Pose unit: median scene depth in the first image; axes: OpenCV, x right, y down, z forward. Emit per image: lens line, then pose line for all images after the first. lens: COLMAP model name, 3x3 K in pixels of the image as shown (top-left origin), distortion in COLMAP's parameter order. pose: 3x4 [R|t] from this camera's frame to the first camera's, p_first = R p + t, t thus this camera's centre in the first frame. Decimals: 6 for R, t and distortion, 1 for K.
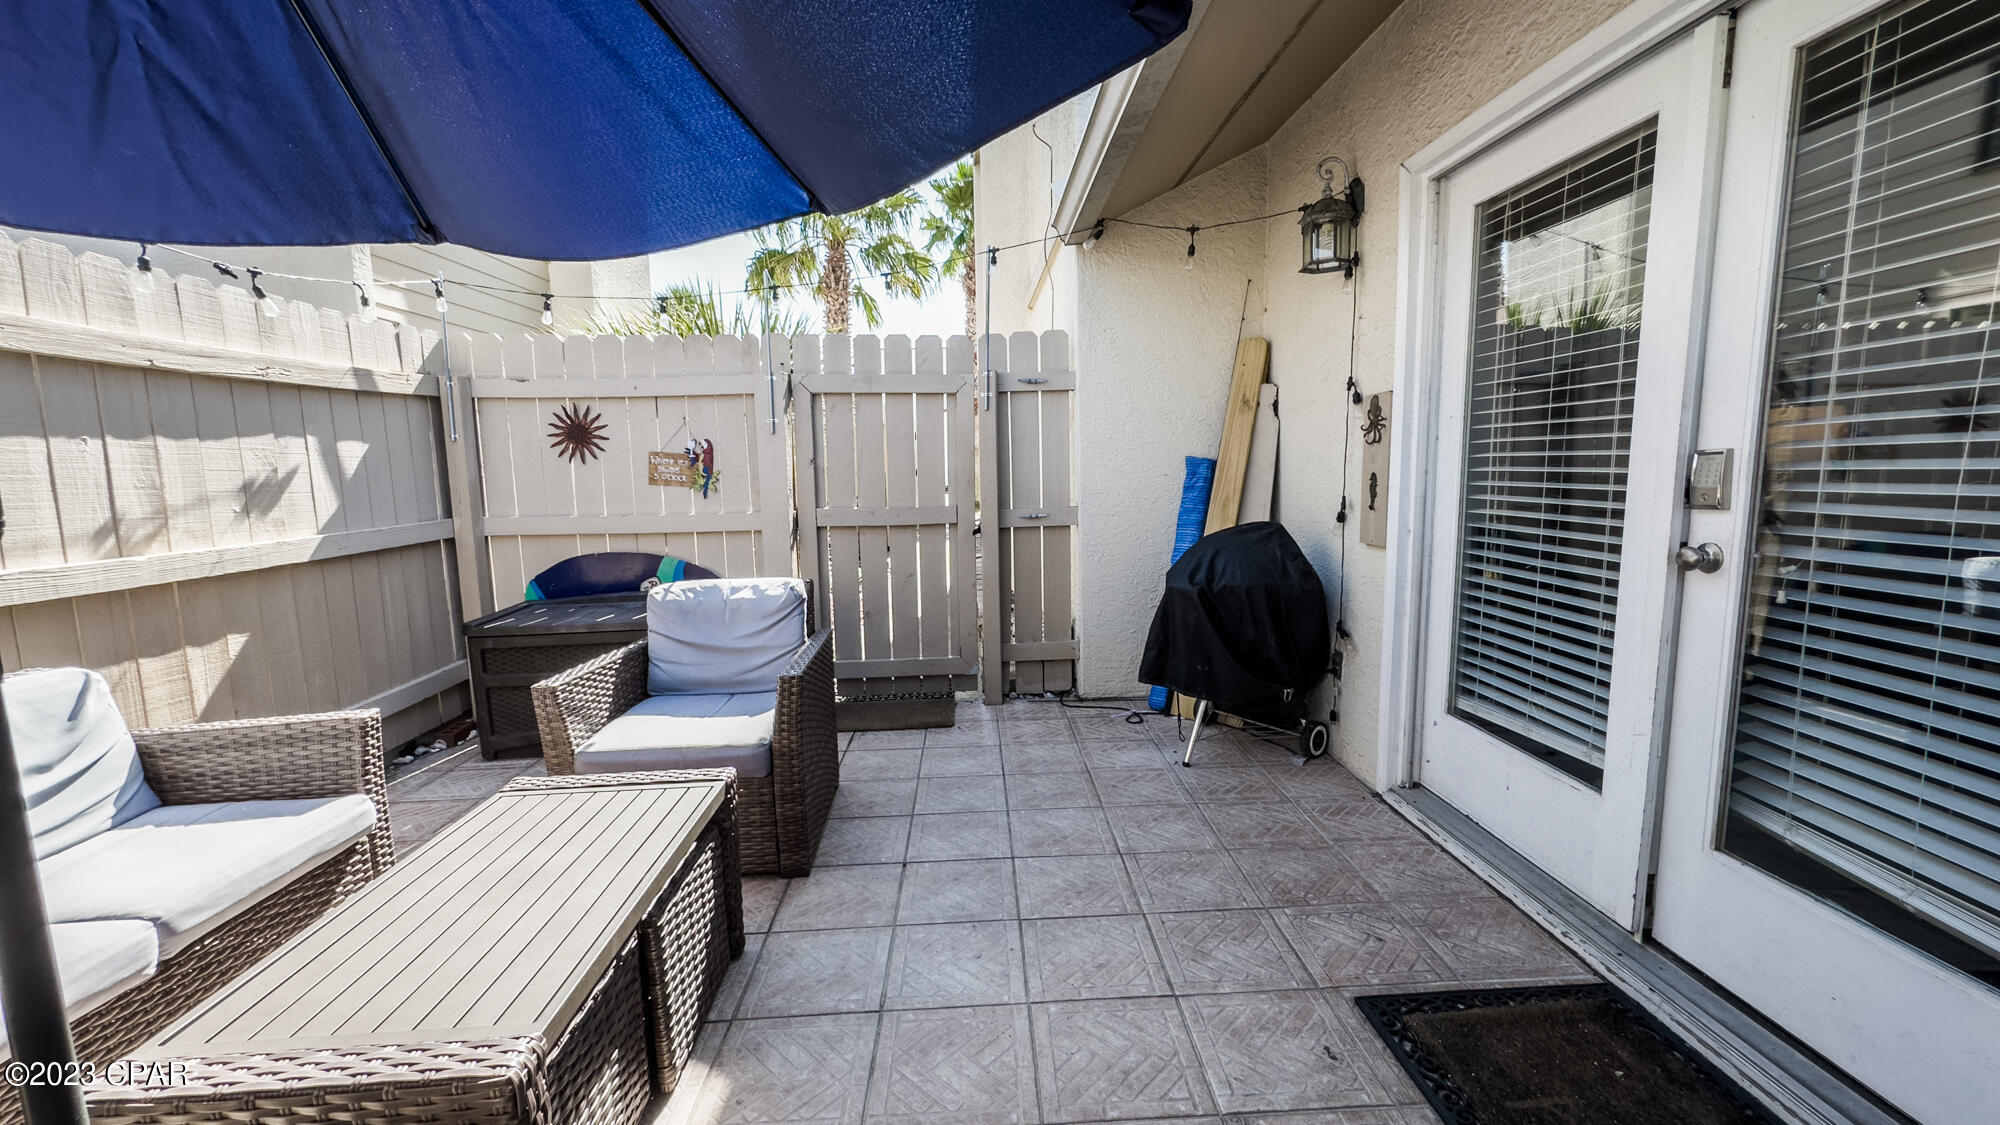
lens RADIAL K [[802.3, 0, 1000.0], [0, 802.3, 562.5], [0, 0, 1]] dist [-0.000213, 0.000051]
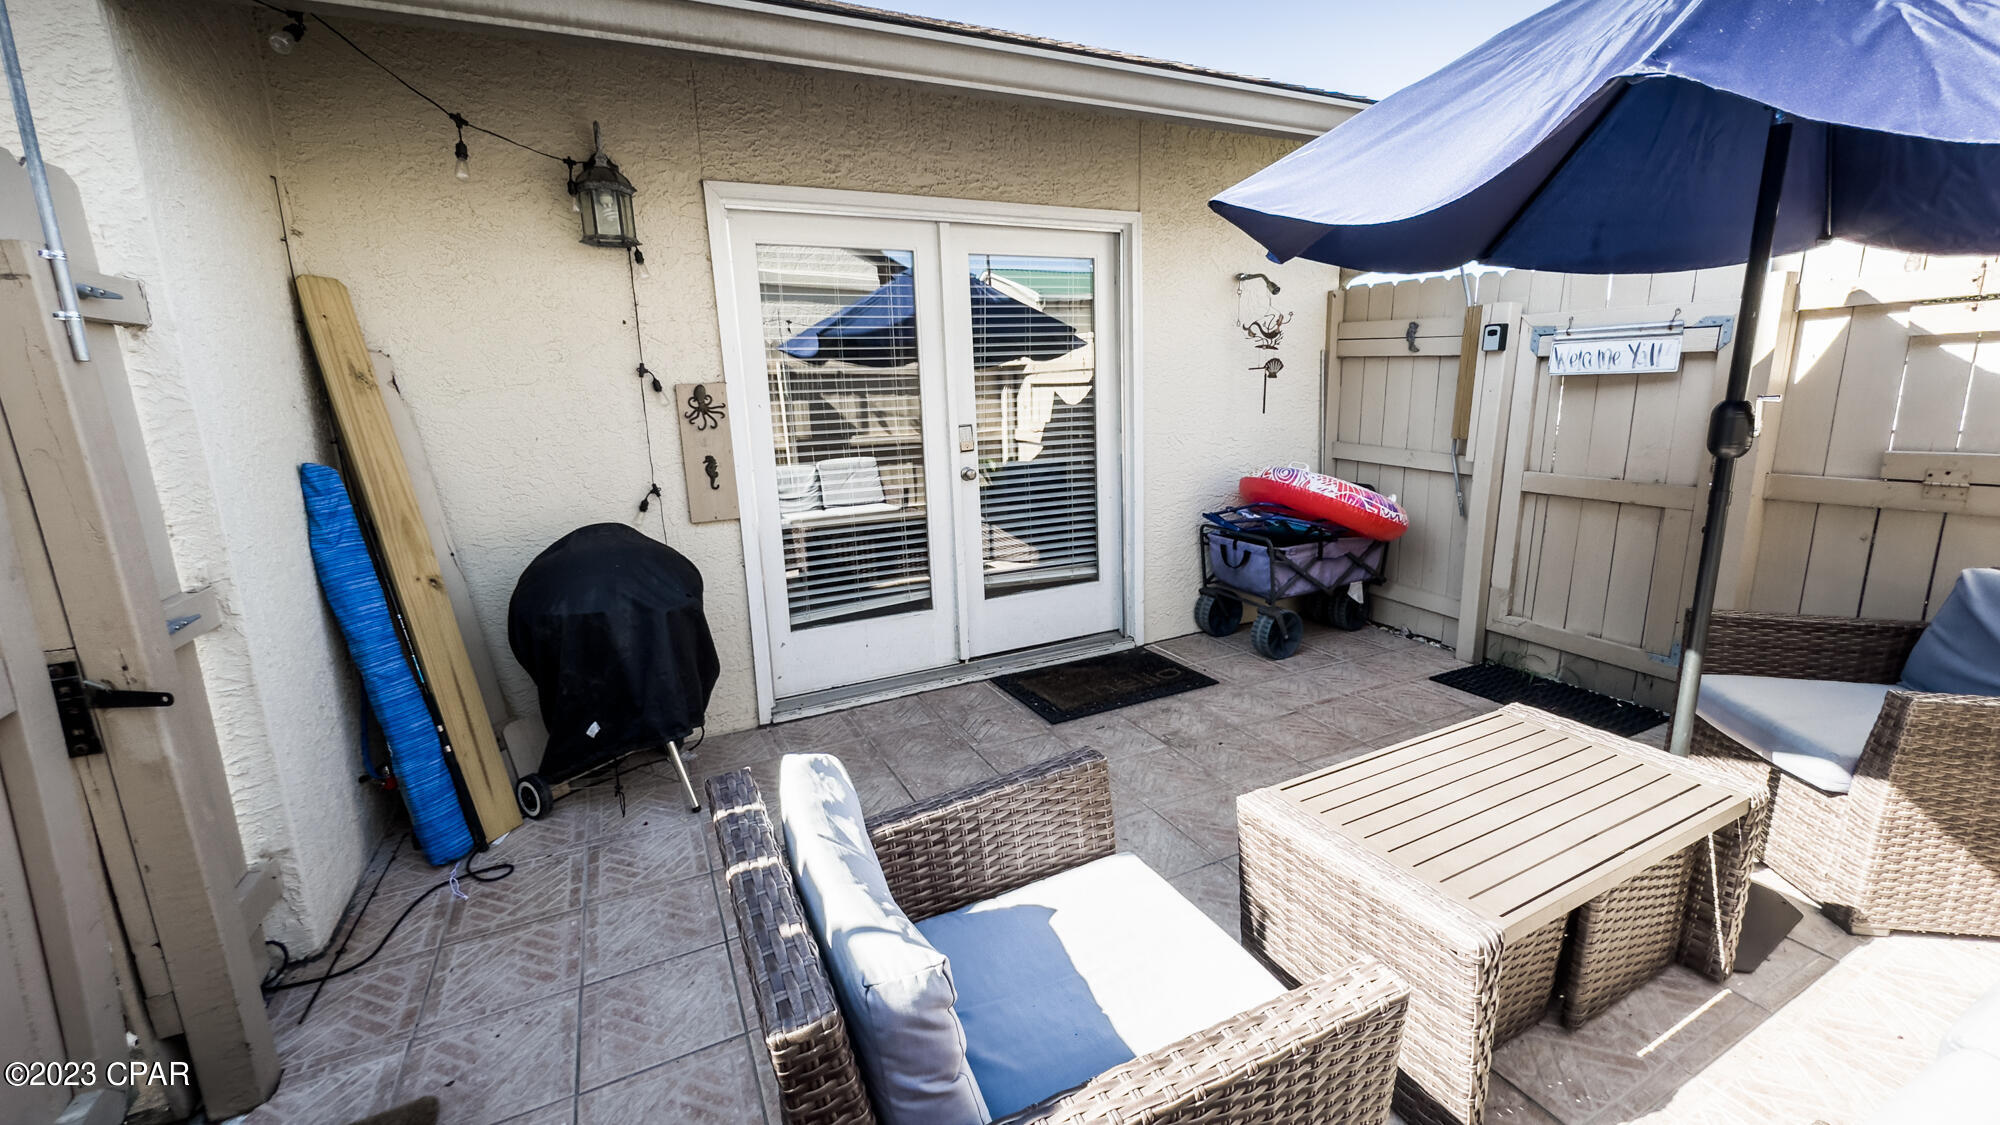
lens RADIAL K [[802.3, 0, 1000.0], [0, 802.3, 562.5], [0, 0, 1]] dist [-0.000213, 0.000051]
pose [[-0.400044, -0.163233, 0.901843, -0.710567], [0.158993, 0.956731, 0.243694, -0.178142], [-0.902600, 0.240875, -0.356781, 1.076888]]
